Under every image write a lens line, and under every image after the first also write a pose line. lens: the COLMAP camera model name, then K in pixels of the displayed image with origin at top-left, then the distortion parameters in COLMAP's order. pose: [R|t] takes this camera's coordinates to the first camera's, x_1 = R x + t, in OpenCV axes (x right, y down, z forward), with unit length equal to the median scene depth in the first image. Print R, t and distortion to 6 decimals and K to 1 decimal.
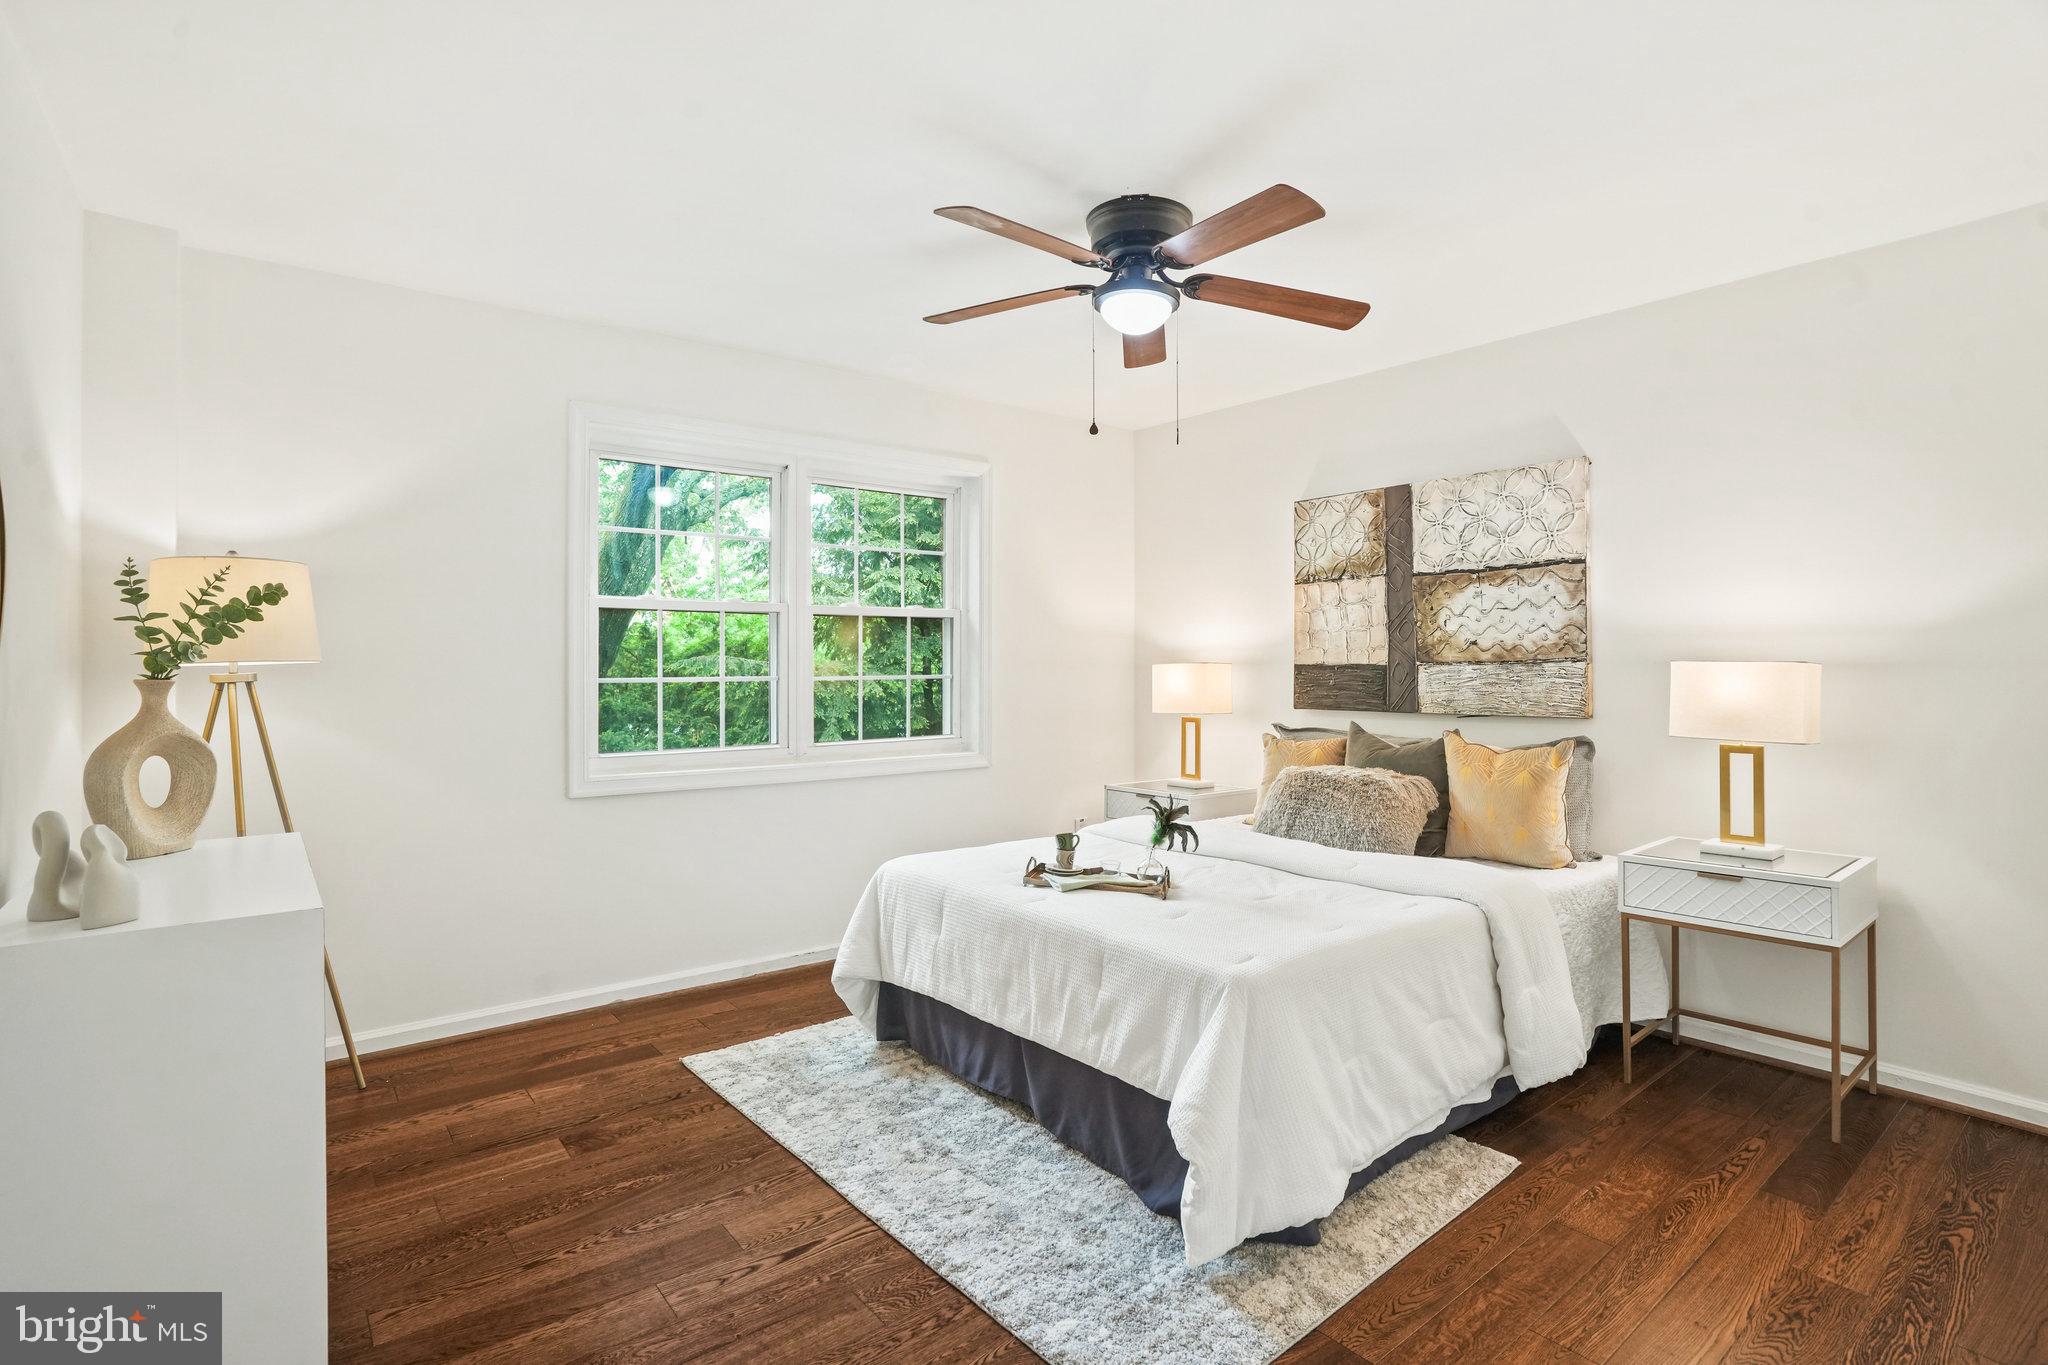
lens RADIAL K [[969.4, 0, 1025.5], [0, 969.4, 679.7], [0, 0, 1]] dist [-0.037825, 0.011283]
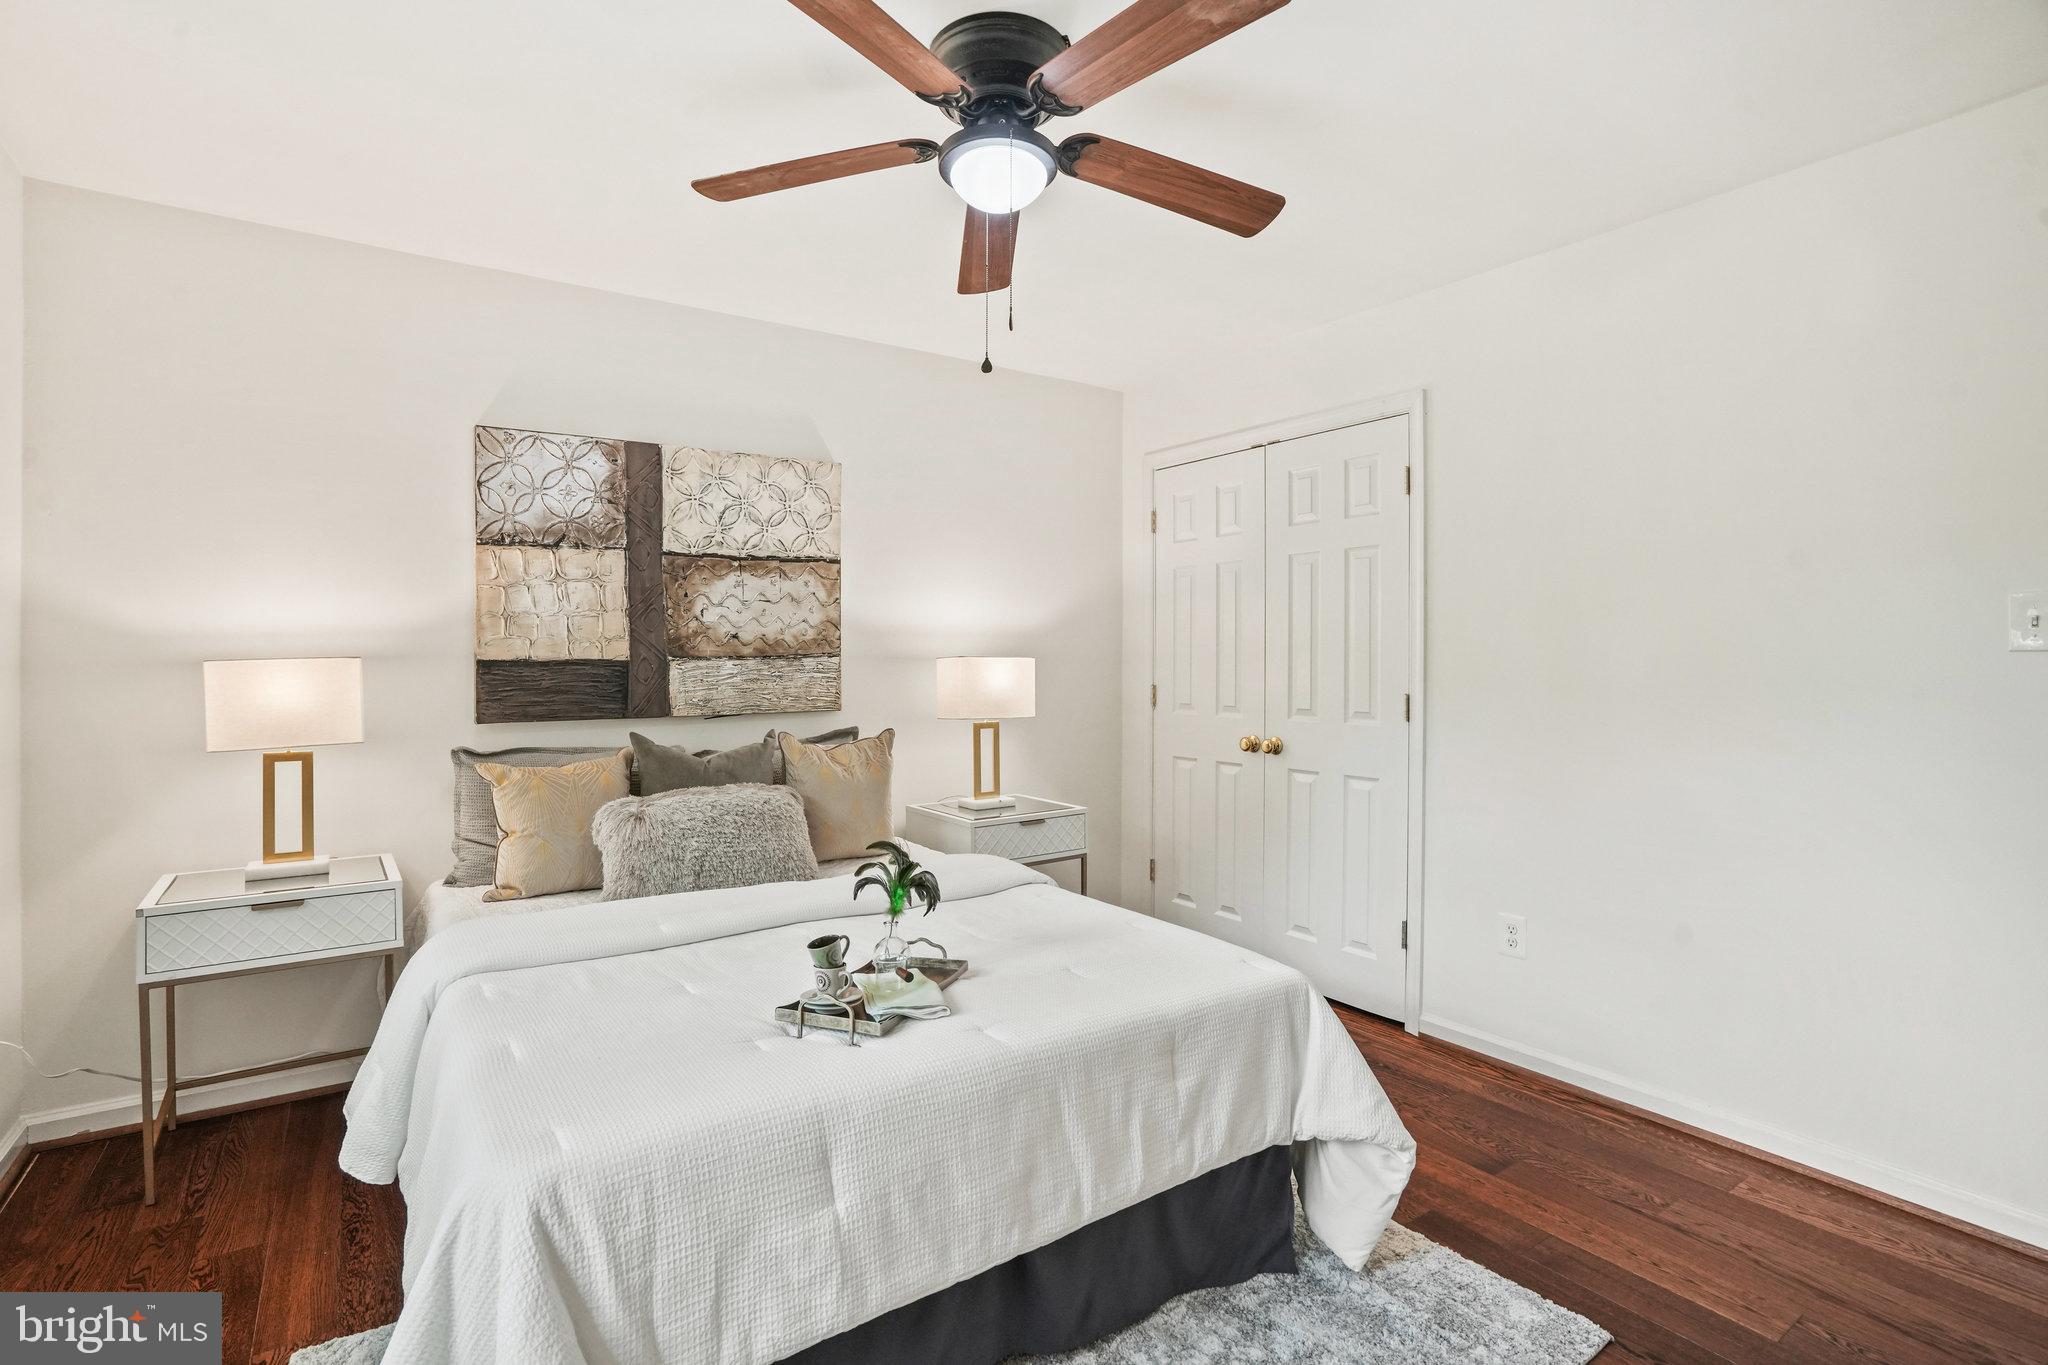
lens RADIAL K [[1039.3, 0, 1025.2], [0, 1039.3, 663.4], [0, 0, 1]] dist [0.020368, 0.000836]
pose [[0.103895, -0.002031, 0.994586, -0.475271], [0.018296, 0.999833, 0.000131, -0.006799], [-0.994420, 0.018184, 0.103915, 0.594444]]
